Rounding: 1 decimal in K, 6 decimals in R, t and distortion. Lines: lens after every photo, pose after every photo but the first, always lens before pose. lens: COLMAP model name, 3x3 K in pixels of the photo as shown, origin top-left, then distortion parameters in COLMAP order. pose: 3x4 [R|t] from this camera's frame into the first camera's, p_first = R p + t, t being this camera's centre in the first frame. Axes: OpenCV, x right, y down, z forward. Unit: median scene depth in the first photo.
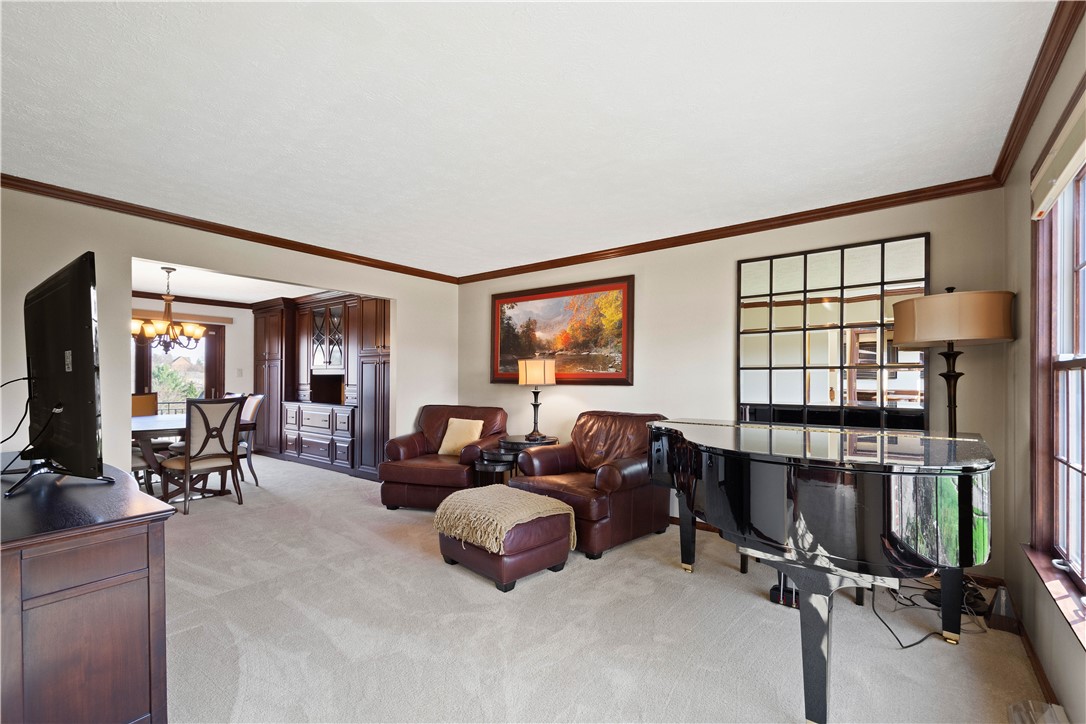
lens RADIAL K [[482.6, 0, 539.0], [0, 482.6, 378.1], [0, 0, 1]] dist [0.020221, 0.000070]
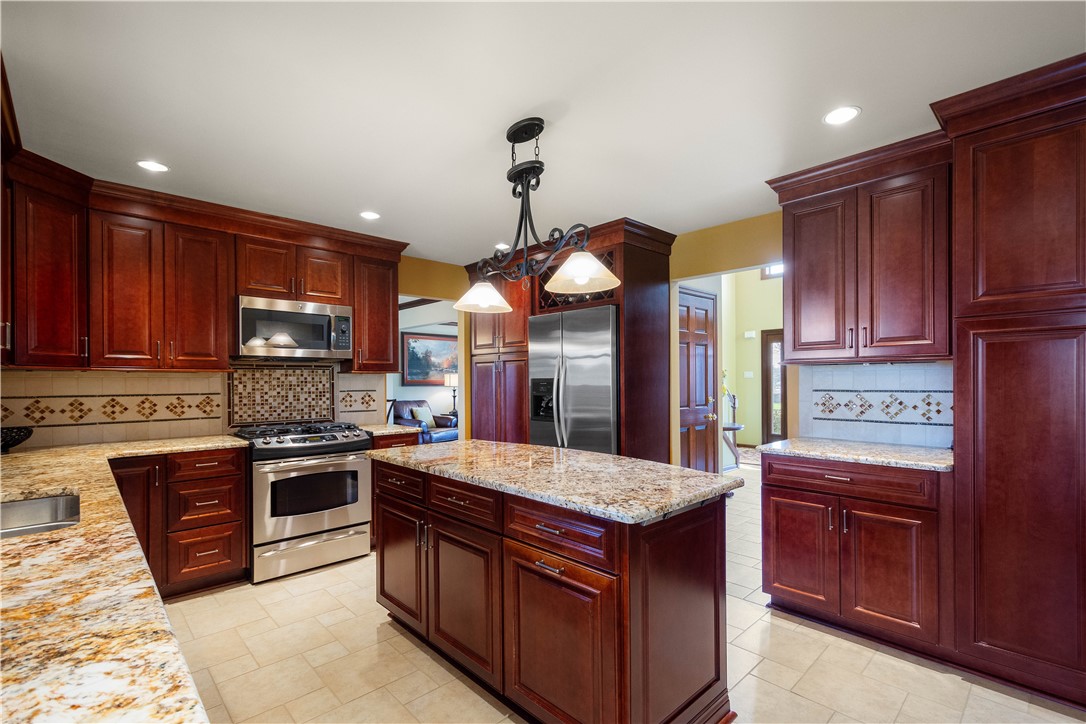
lens RADIAL K [[495.0, 0, 541.0], [0, 495.0, 380.3], [0, 0, 1]] dist [0.001028, -0.000053]
pose [[0.155886, -0.003145, 0.987770, -2.005067], [0.005132, 0.999984, 0.002374, -0.013515], [-0.987762, 0.004699, 0.155899, 0.339253]]
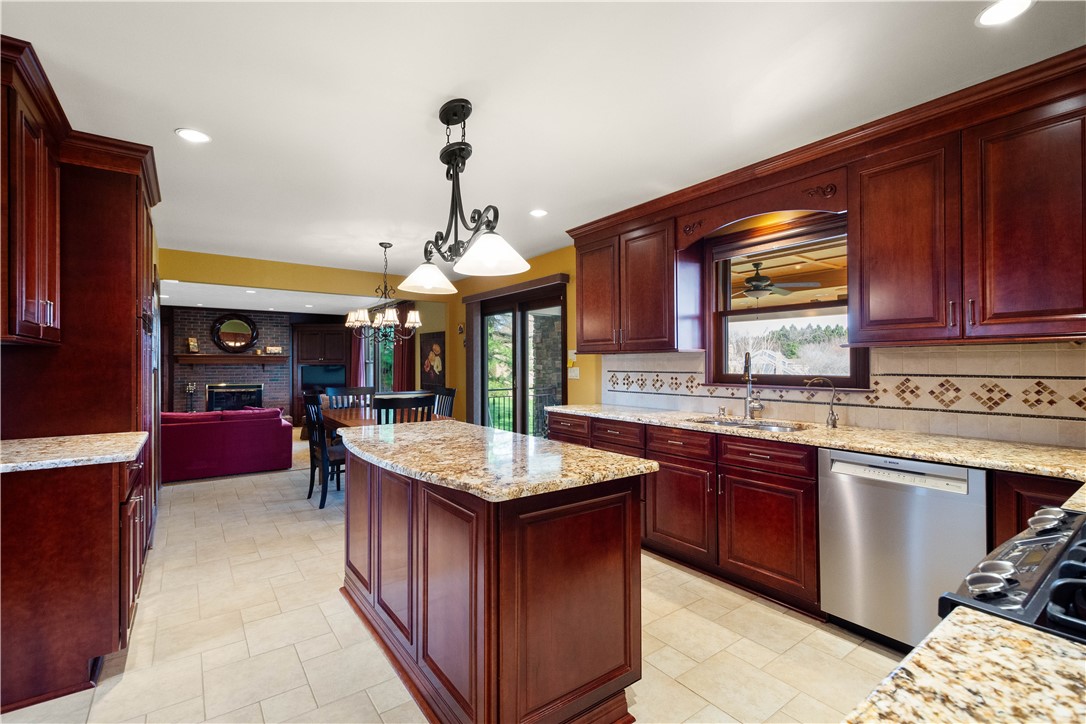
lens RADIAL K [[485.5, 0, 543.0], [0, 485.5, 362.0], [0, 0, 1]] dist [0.001674, 0.000023]
pose [[-0.273726, -0.002902, -0.961803, -1.043401], [0.005906, 0.999972, -0.004697, -0.009744], [0.961790, -0.006966, -0.273701, 0.656852]]
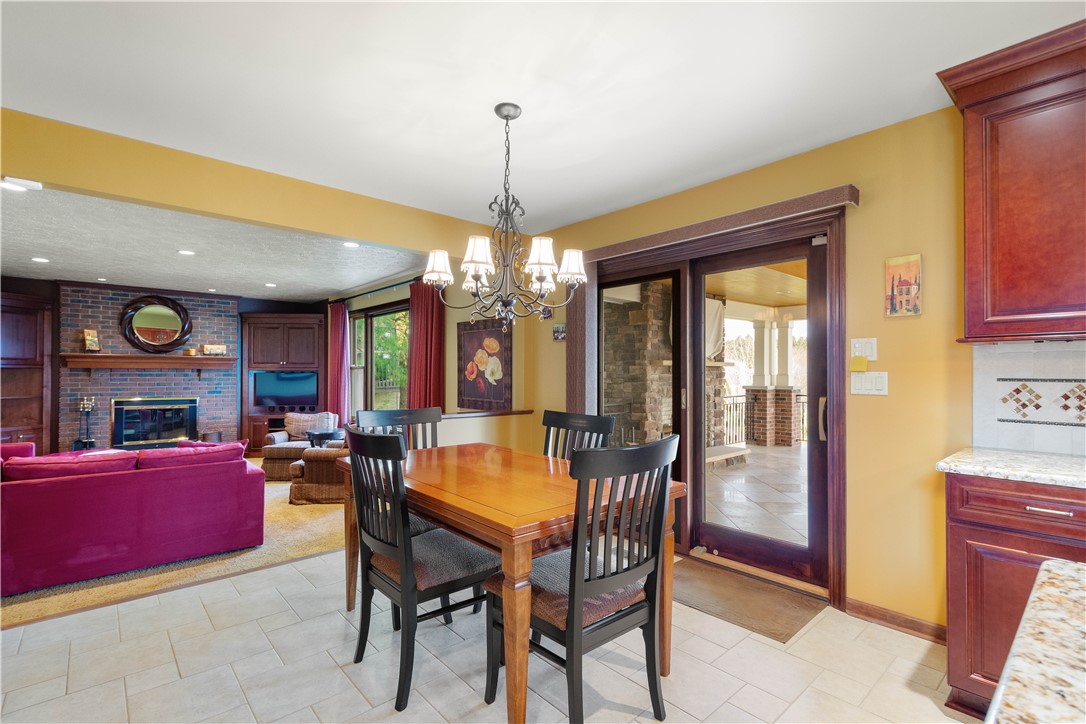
lens RADIAL K [[513.1, 0, 539.1], [0, 513.1, 368.6], [0, 0, 1]] dist [0.001497, 0.000047]
pose [[-0.193460, -0.009778, -0.981059, -1.451541], [0.001665, 0.999946, -0.010295, -0.001268], [0.981107, -0.003626, -0.193433, 0.177040]]
